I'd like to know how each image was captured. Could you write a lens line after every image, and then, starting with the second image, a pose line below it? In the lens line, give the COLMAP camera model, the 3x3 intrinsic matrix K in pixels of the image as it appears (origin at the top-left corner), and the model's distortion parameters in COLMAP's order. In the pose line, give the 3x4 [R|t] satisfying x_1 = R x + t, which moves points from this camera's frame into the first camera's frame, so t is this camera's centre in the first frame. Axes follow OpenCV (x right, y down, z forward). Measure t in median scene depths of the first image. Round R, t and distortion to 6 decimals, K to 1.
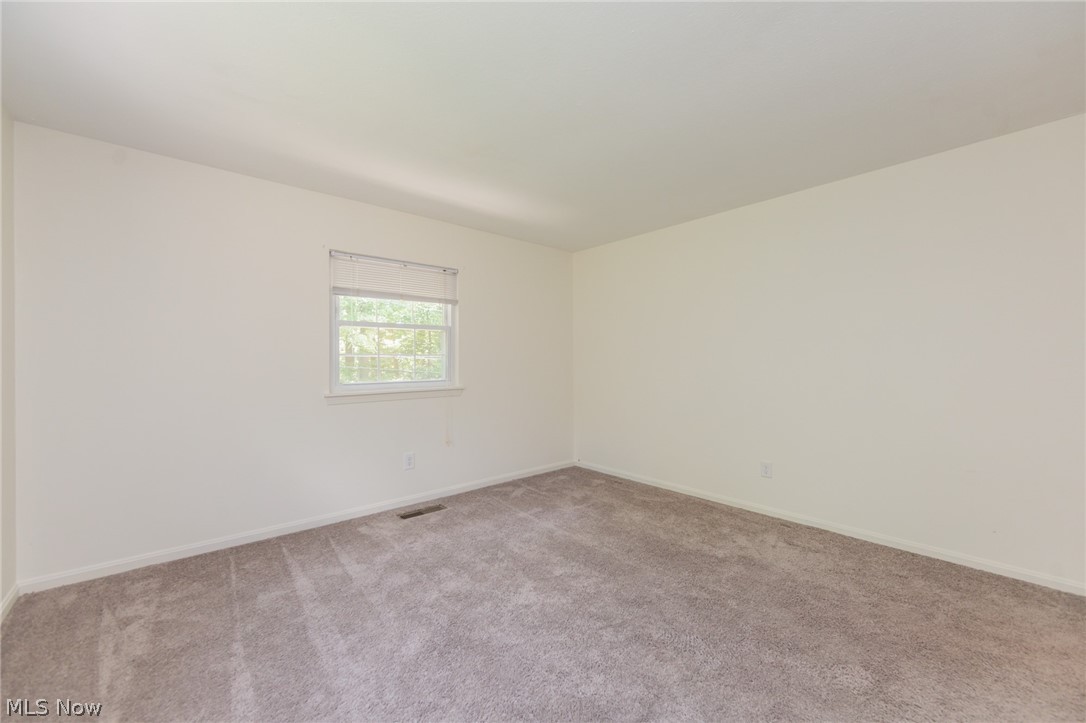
lens RADIAL K [[424.9, 0, 545.9], [0, 424.9, 360.7], [0, 0, 1]] dist [-0.001143, -0.000557]
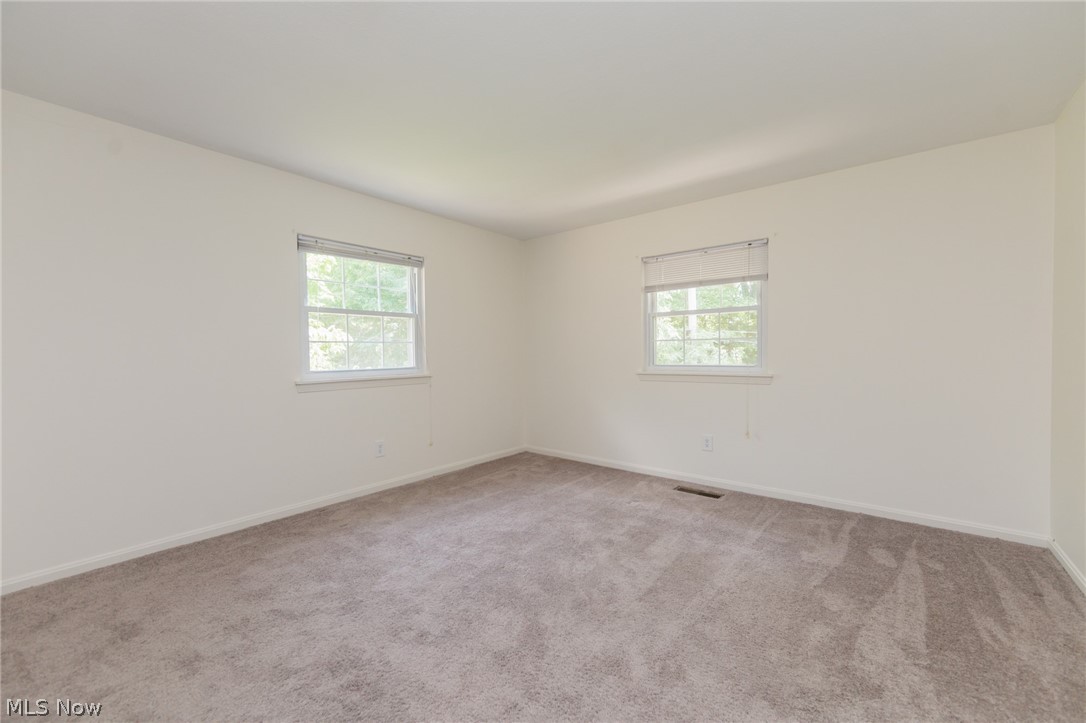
lens RADIAL K [[424.9, 0, 545.9], [0, 424.9, 360.7], [0, 0, 1]] dist [-0.001143, -0.000557]
pose [[0.172284, 0.018969, -0.984865, 0.682870], [0.003128, 0.999799, 0.019803, 0.018550], [0.985042, -0.006492, 0.172190, 0.488743]]
